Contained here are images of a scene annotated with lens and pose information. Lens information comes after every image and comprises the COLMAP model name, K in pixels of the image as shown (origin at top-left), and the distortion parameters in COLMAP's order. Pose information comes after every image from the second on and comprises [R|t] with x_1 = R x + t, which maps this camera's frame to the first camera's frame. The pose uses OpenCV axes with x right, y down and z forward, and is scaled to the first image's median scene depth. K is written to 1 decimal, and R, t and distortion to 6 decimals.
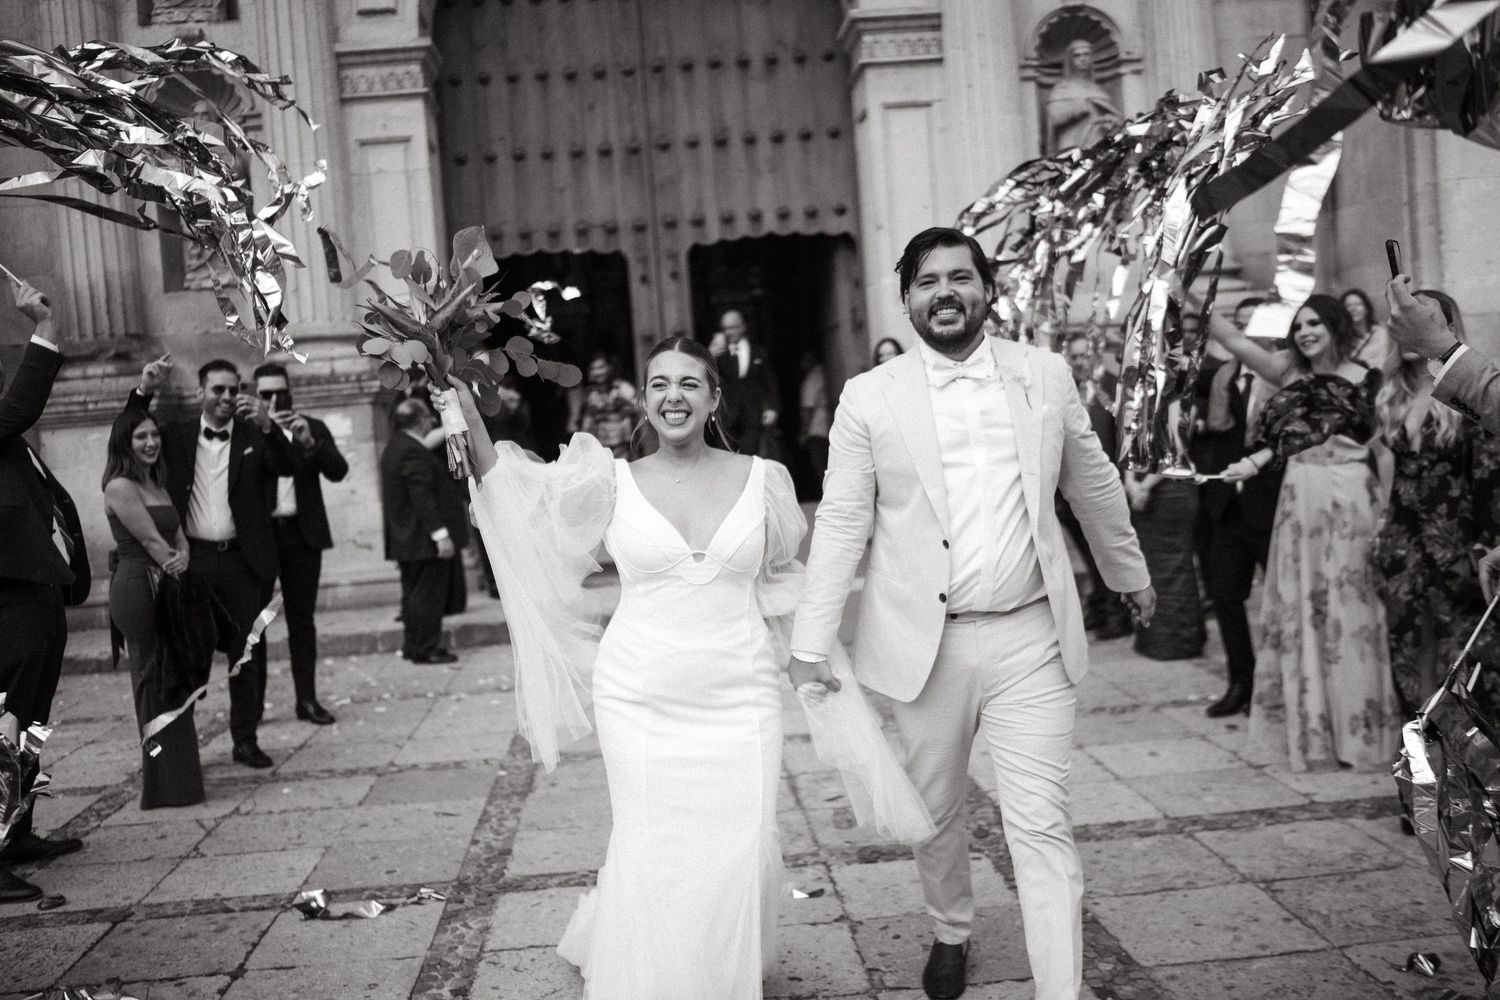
lens RADIAL K [[1414.4, 0, 761.9], [0, 1414.4, 493.8], [0, 0, 1]] dist [-0.040870, 0.000000]
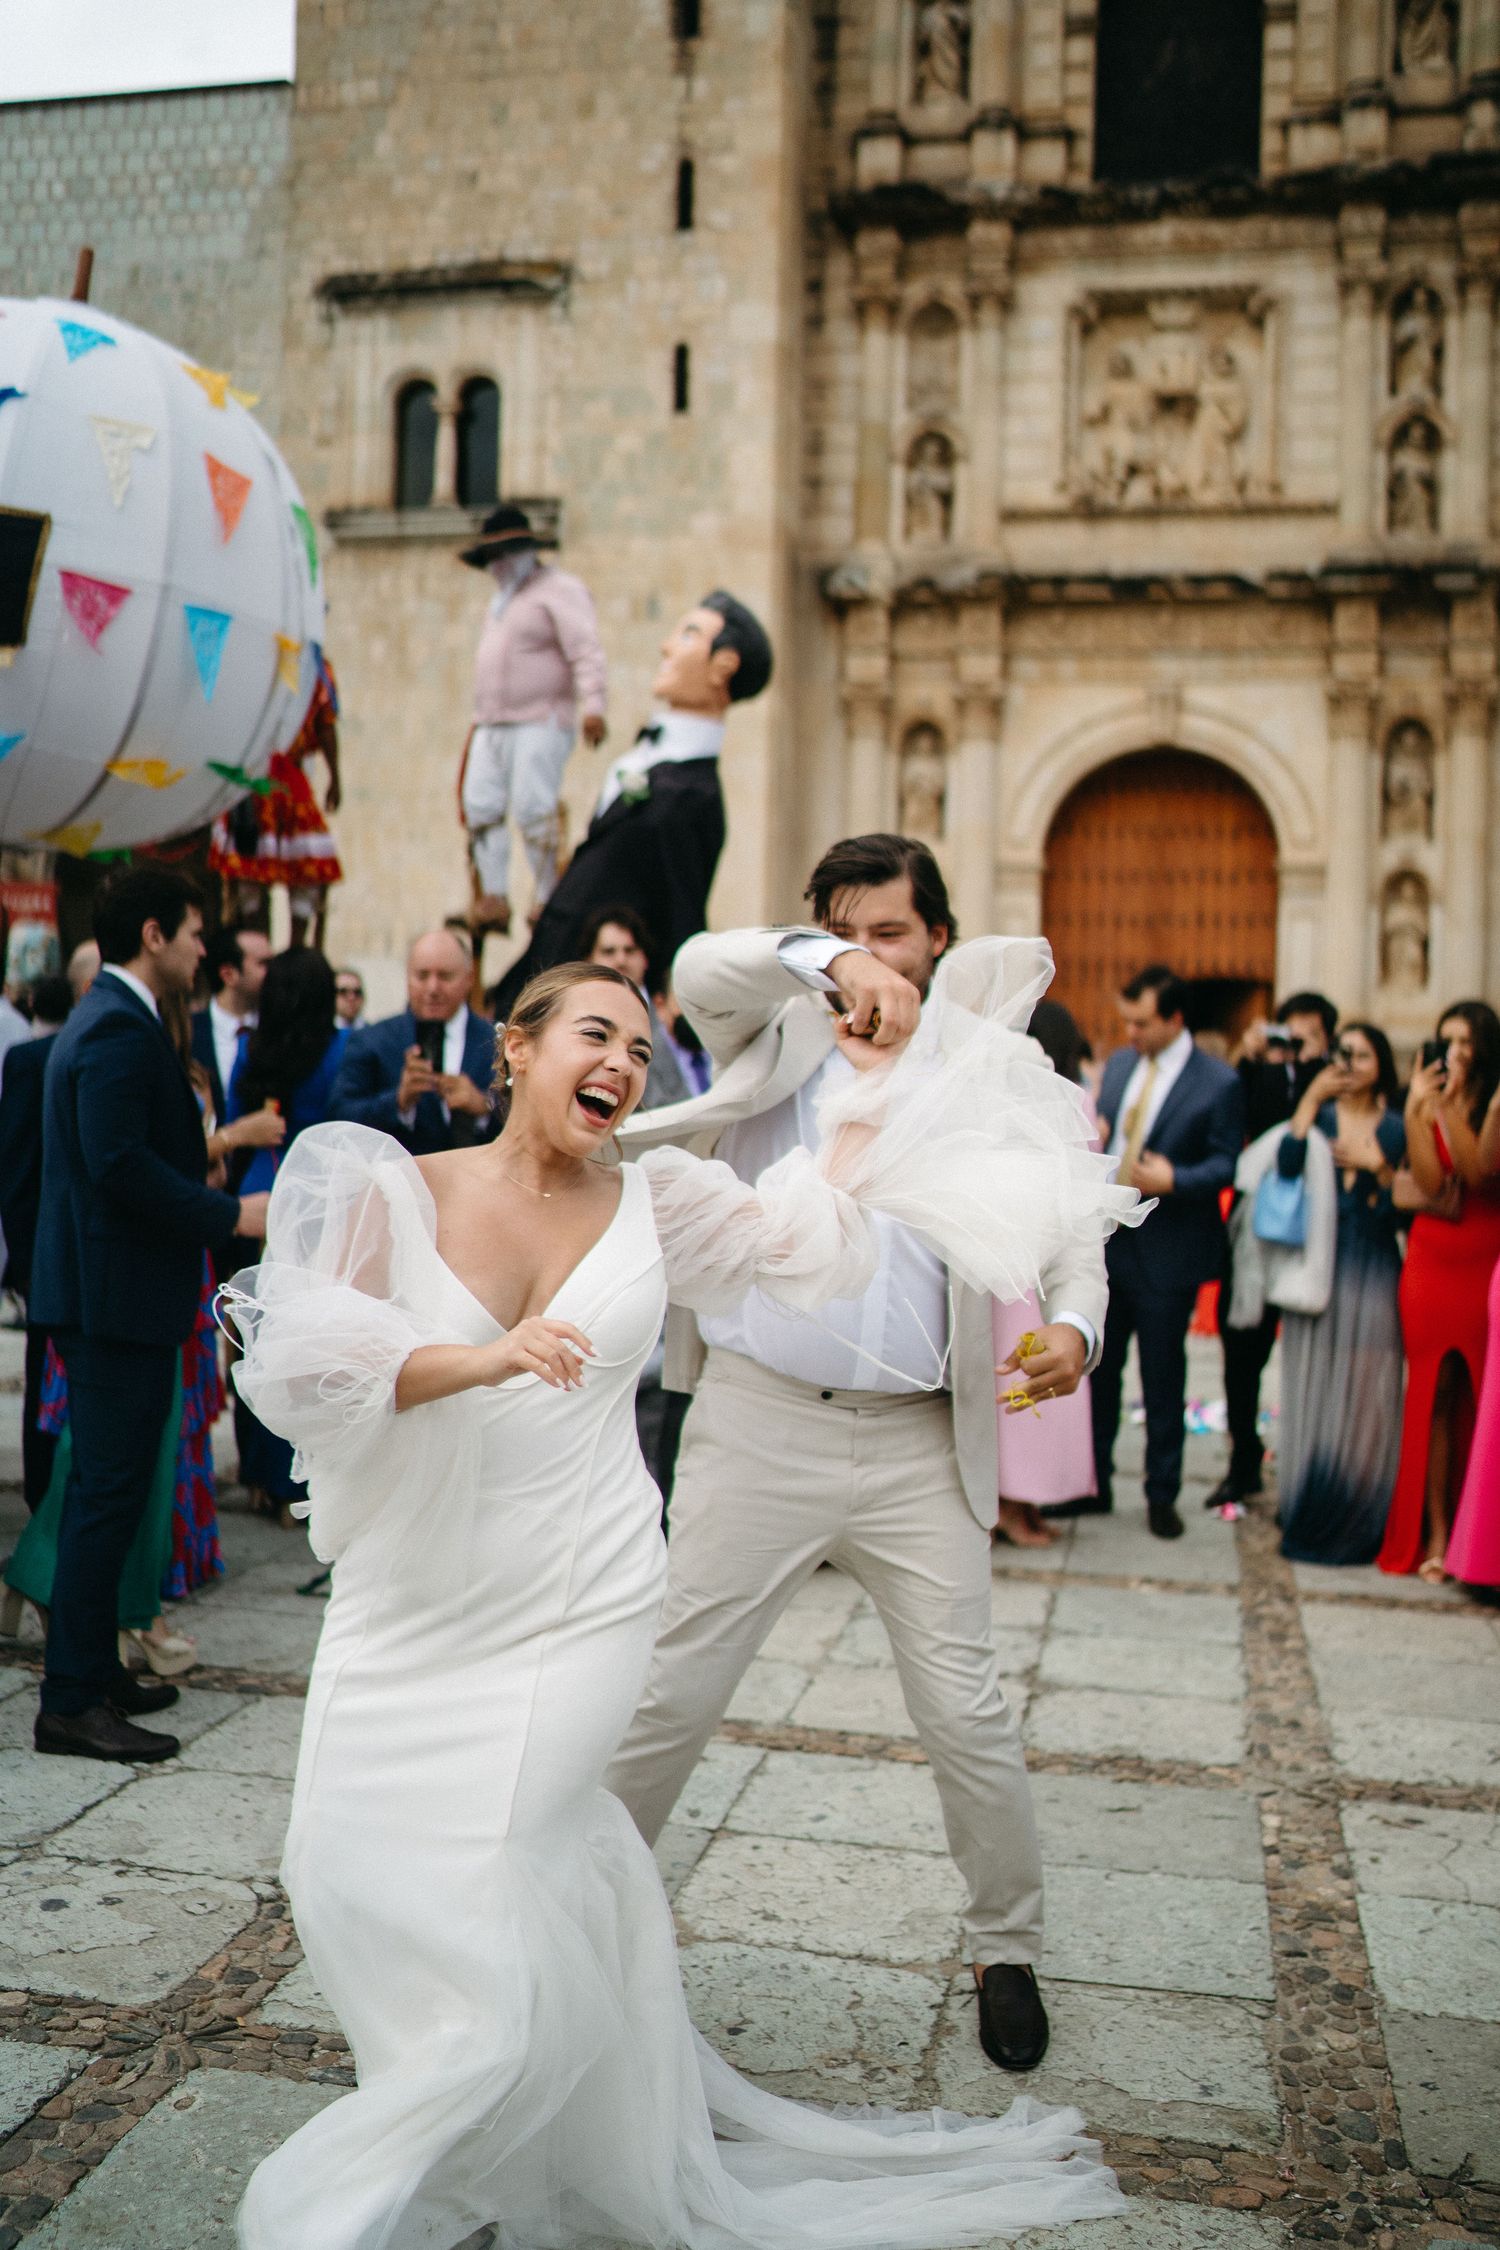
lens RADIAL K [[2121.7, 0, 749.3], [0, 2121.7, 1116.0], [0, 0, 1]] dist [-0.040870, 0.000000]
pose [[0.955116, 0.106686, -0.276353, 0.203299], [-0.101587, 0.994288, 0.032744, -0.037408], [0.278268, -0.003201, 0.960498, -1.815846]]
